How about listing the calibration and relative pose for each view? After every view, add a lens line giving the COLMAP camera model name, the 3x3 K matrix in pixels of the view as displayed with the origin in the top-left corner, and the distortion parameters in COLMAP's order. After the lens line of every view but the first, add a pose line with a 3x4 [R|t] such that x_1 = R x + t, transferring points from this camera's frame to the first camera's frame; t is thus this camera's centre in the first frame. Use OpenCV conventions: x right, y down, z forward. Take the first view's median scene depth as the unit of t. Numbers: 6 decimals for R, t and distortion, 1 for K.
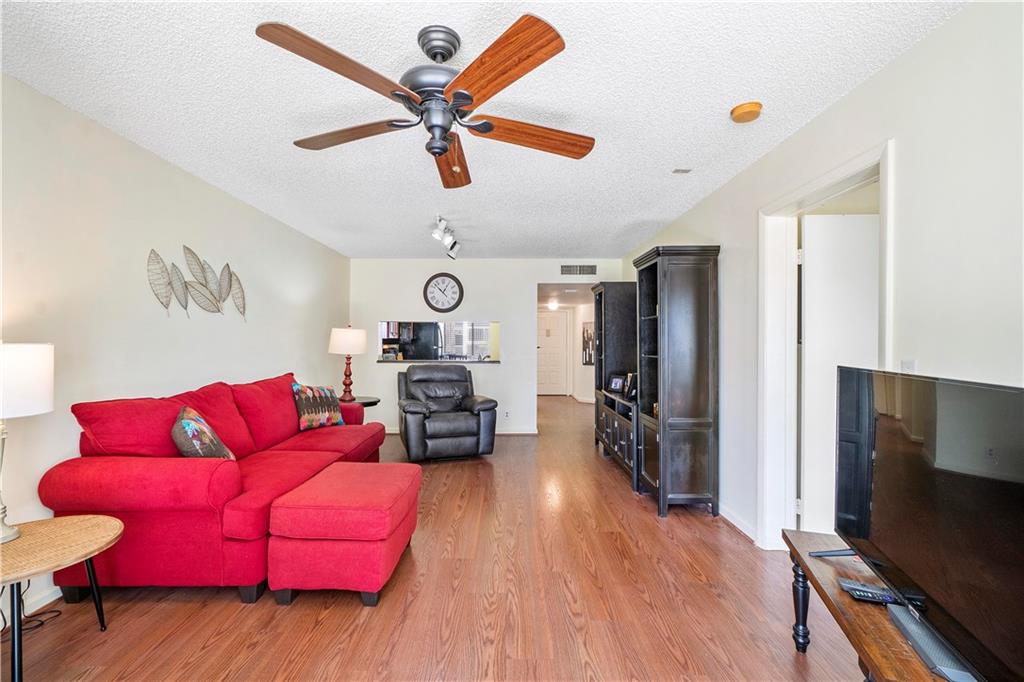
lens RADIAL K [[441.8, 0, 504.8], [0, 441.8, 340.6], [0, 0, 1]] dist [-0.002978, -0.000838]
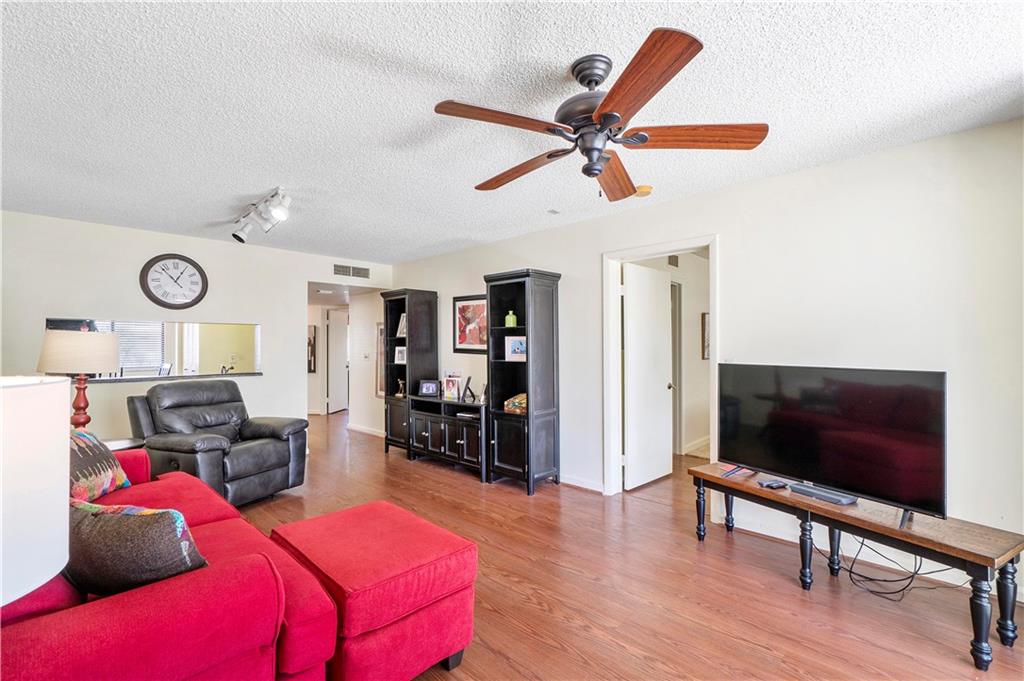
lens RADIAL K [[441.8, 0, 504.8], [0, 441.8, 340.1], [0, 0, 1]] dist [-0.002978, -0.000838]
pose [[0.687431, 0.003224, 0.726243, -0.469856], [0.003314, 0.999966, -0.007576, -0.009570], [-0.726242, 0.007615, 0.687397, 0.190821]]
